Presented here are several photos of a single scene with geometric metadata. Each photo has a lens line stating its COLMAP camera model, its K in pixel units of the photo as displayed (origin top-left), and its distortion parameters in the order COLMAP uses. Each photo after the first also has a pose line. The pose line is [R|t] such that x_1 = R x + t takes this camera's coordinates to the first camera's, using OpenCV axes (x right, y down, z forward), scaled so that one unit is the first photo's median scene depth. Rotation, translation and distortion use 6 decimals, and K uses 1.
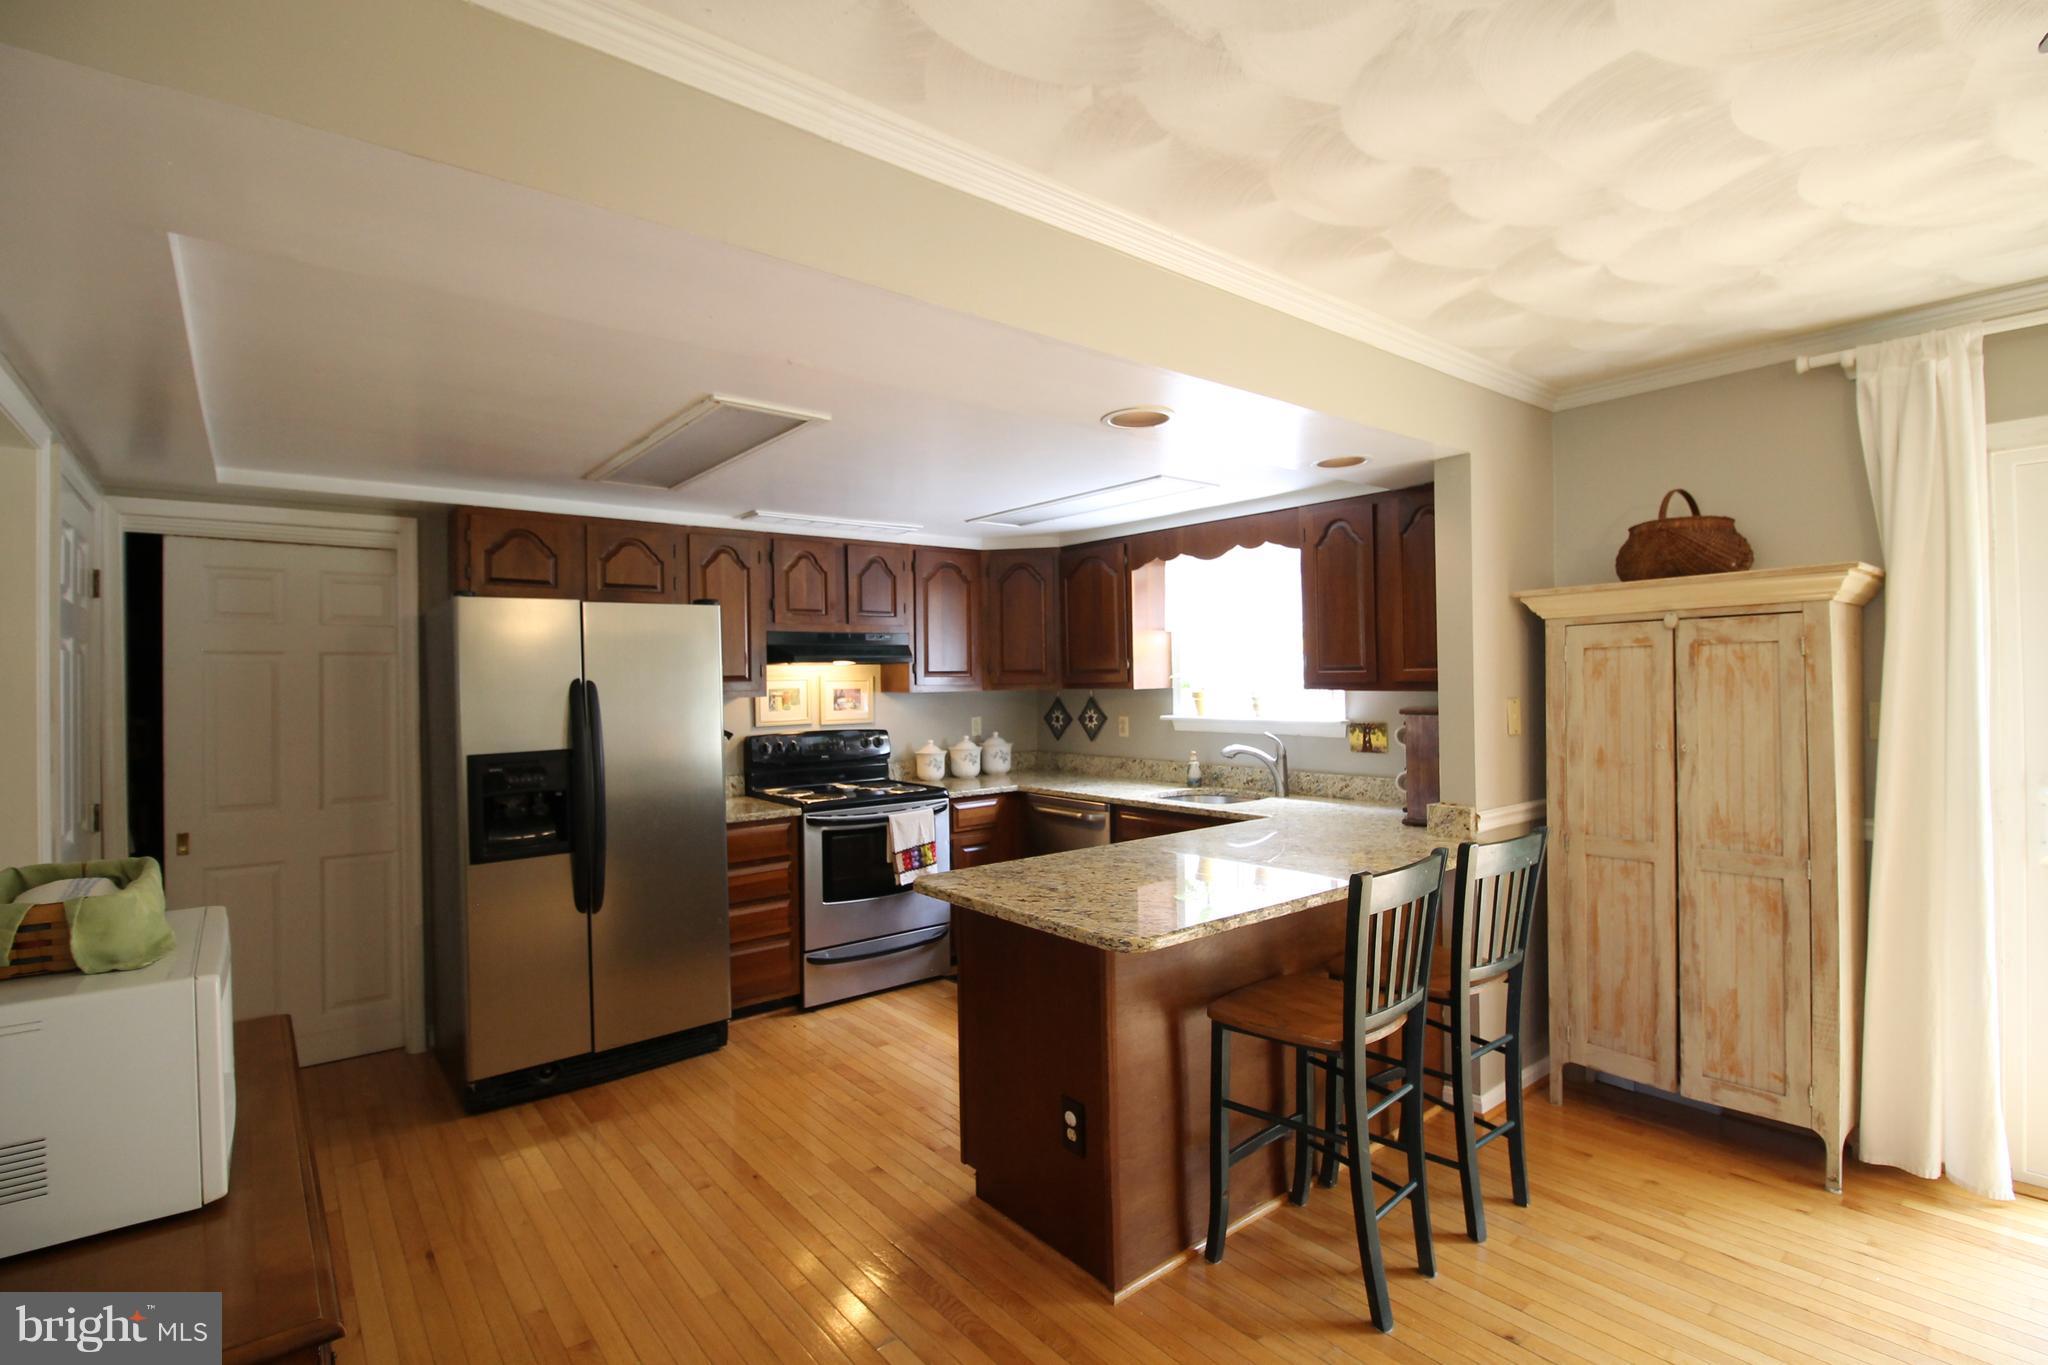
lens RADIAL K [[950.0, 0, 1024.0], [0, 950.0, 682.5], [0, 0, 1]] dist [-0.002221, -0.013814]
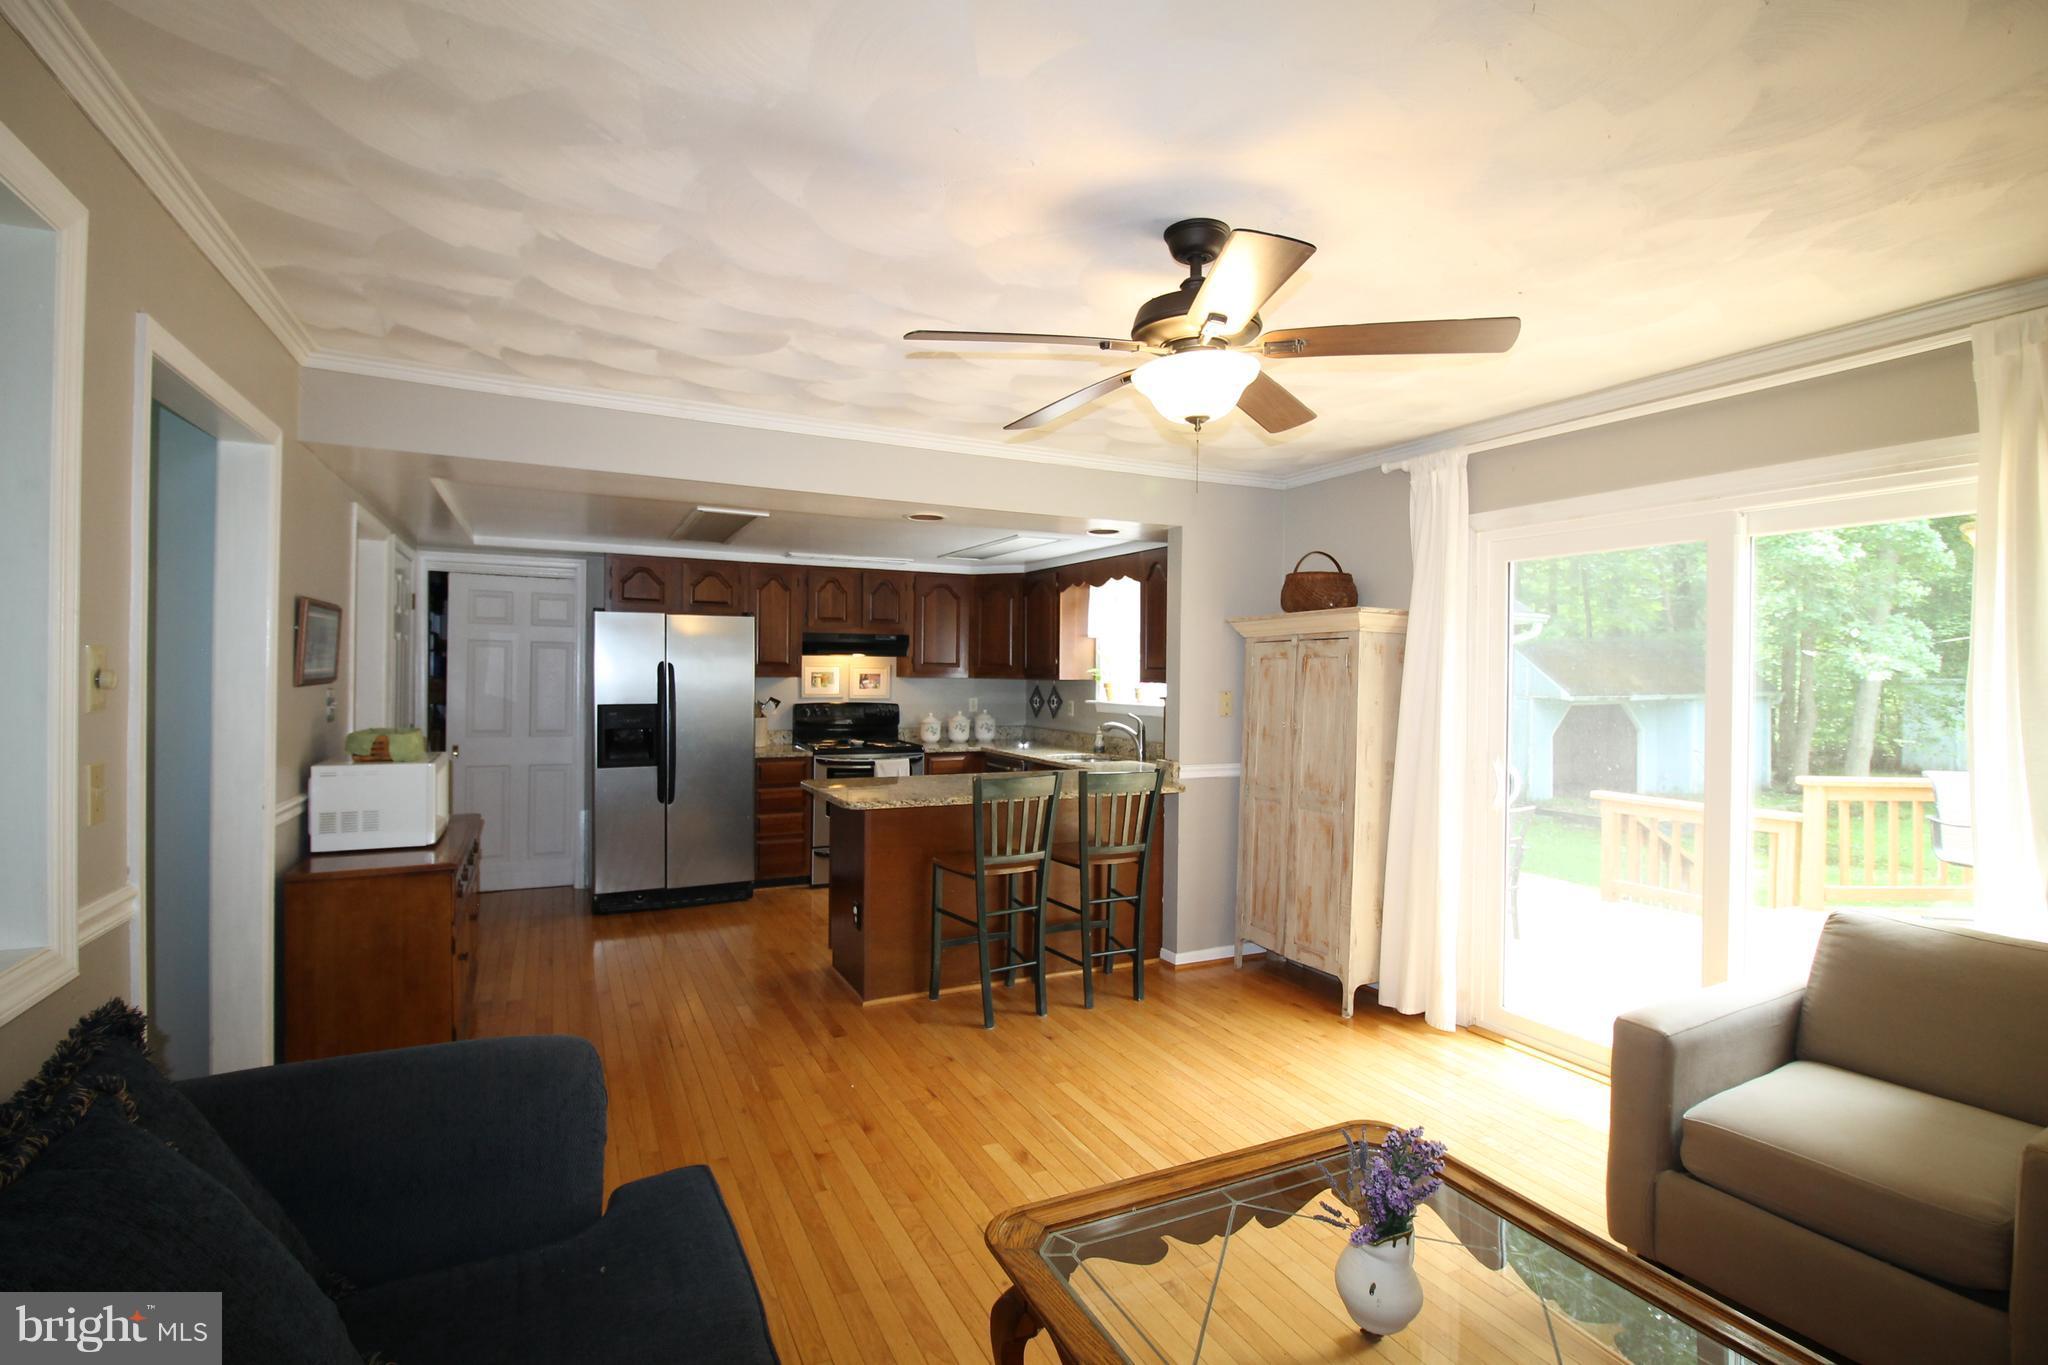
lens RADIAL K [[950.0, 0, 1024.0], [0, 950.0, 682.5], [0, 0, 1]] dist [-0.002221, -0.013814]
pose [[0.975266, 0.031004, -0.218850, 0.526696], [-0.029255, 0.999509, 0.011229, -0.004139], [0.219091, -0.004549, 0.975694, -0.492578]]
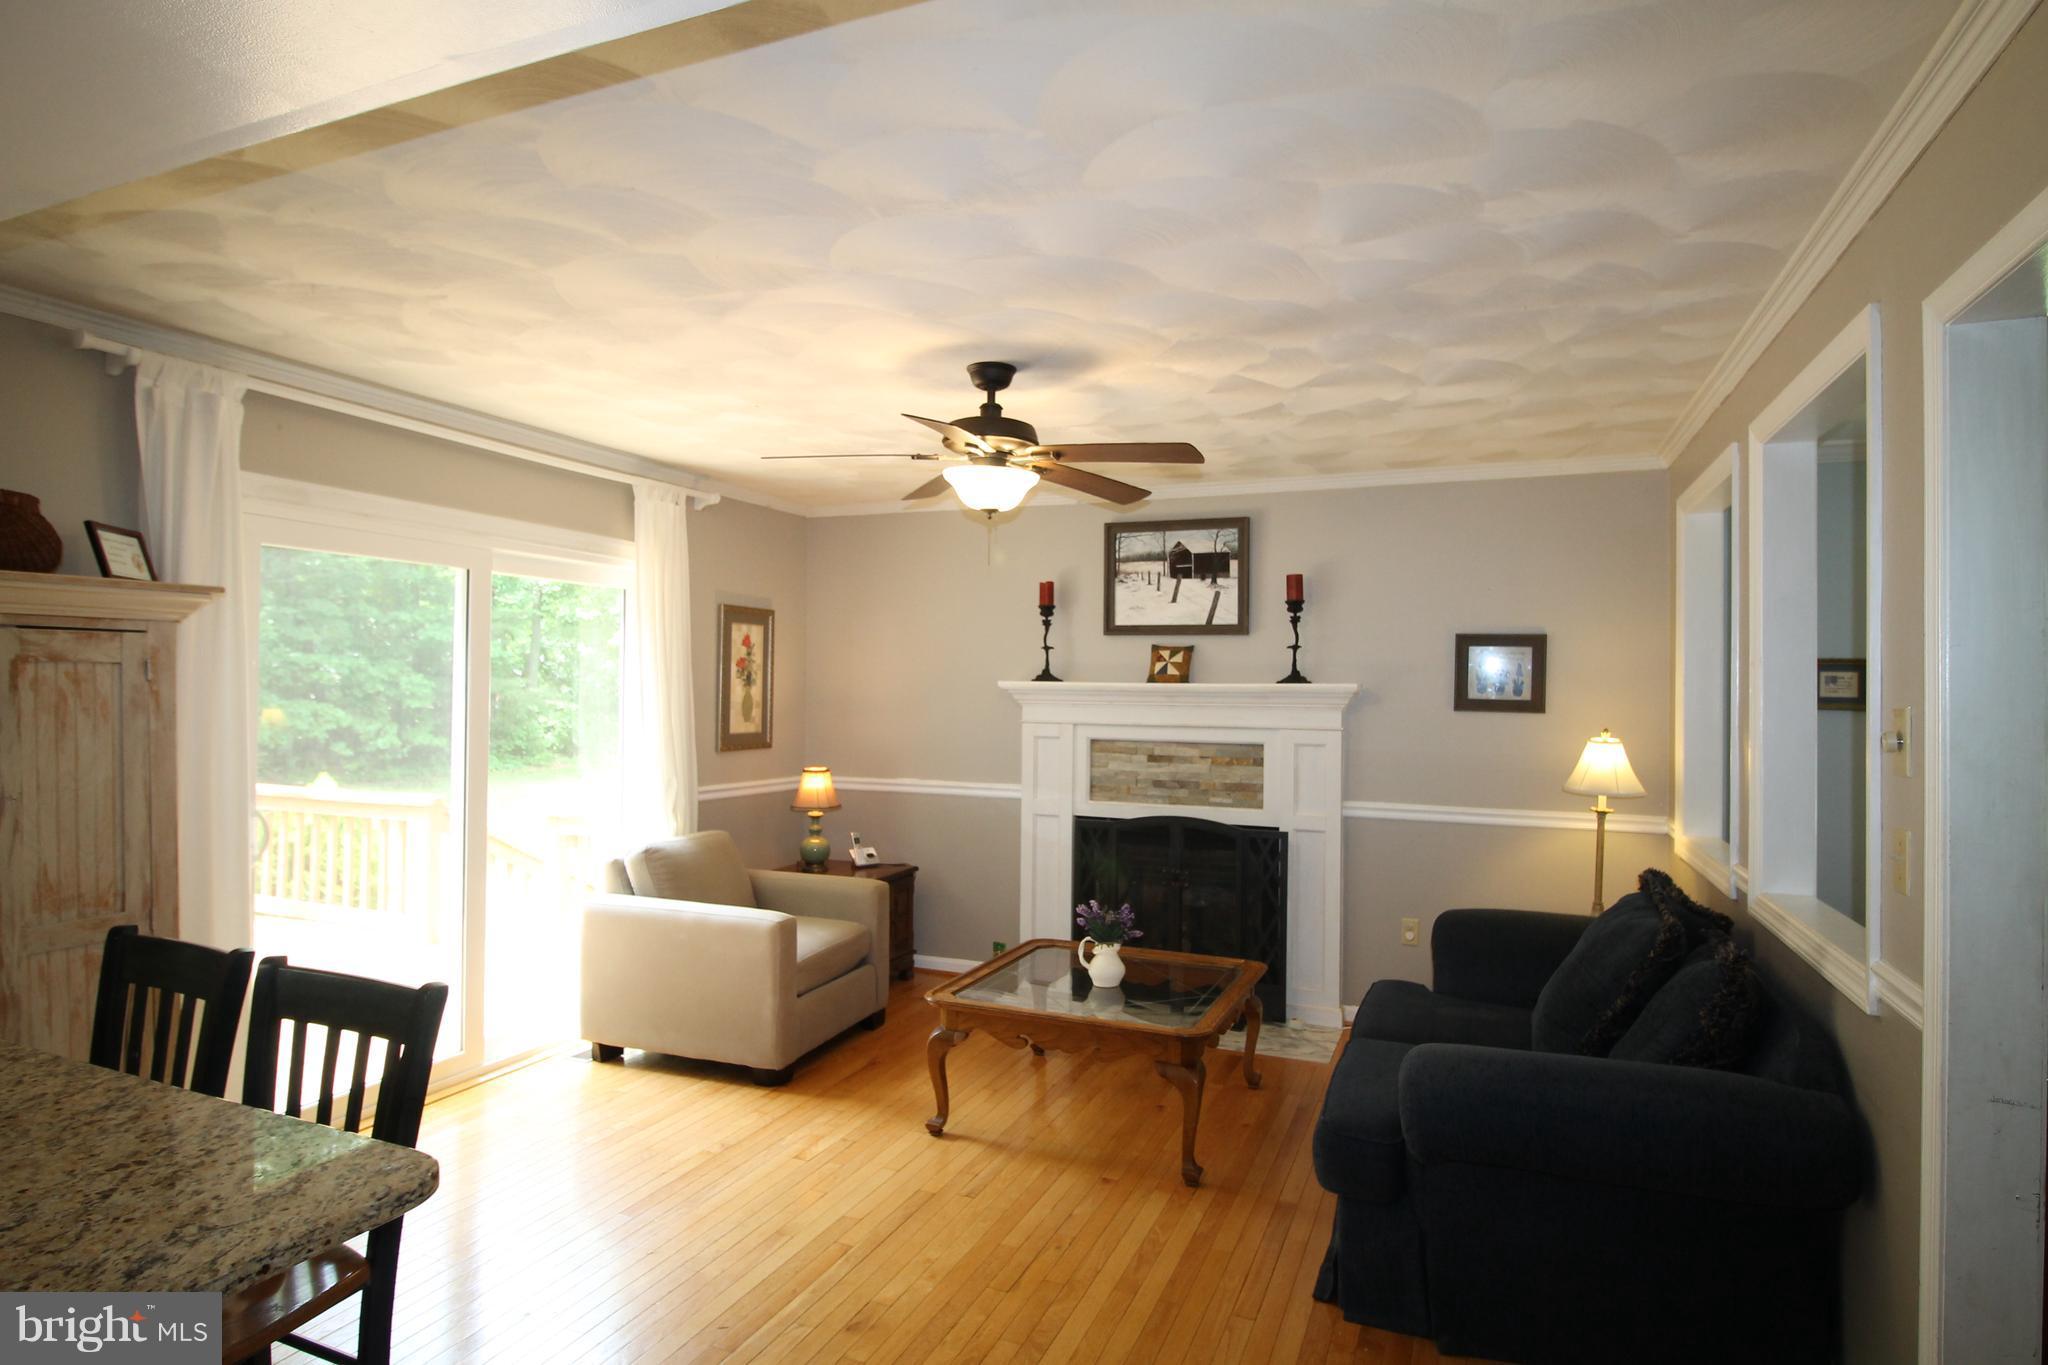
lens RADIAL K [[998.1, 0, 1098.1], [0, 998.1, 682.9], [0, 0, 1]] dist [-0.000738, -0.000077]
pose [[-0.490954, 0.019876, 0.870959, -0.358441], [-0.000865, 0.999728, -0.023302, -0.004159], [-0.871185, -0.012193, -0.490803, 0.551364]]
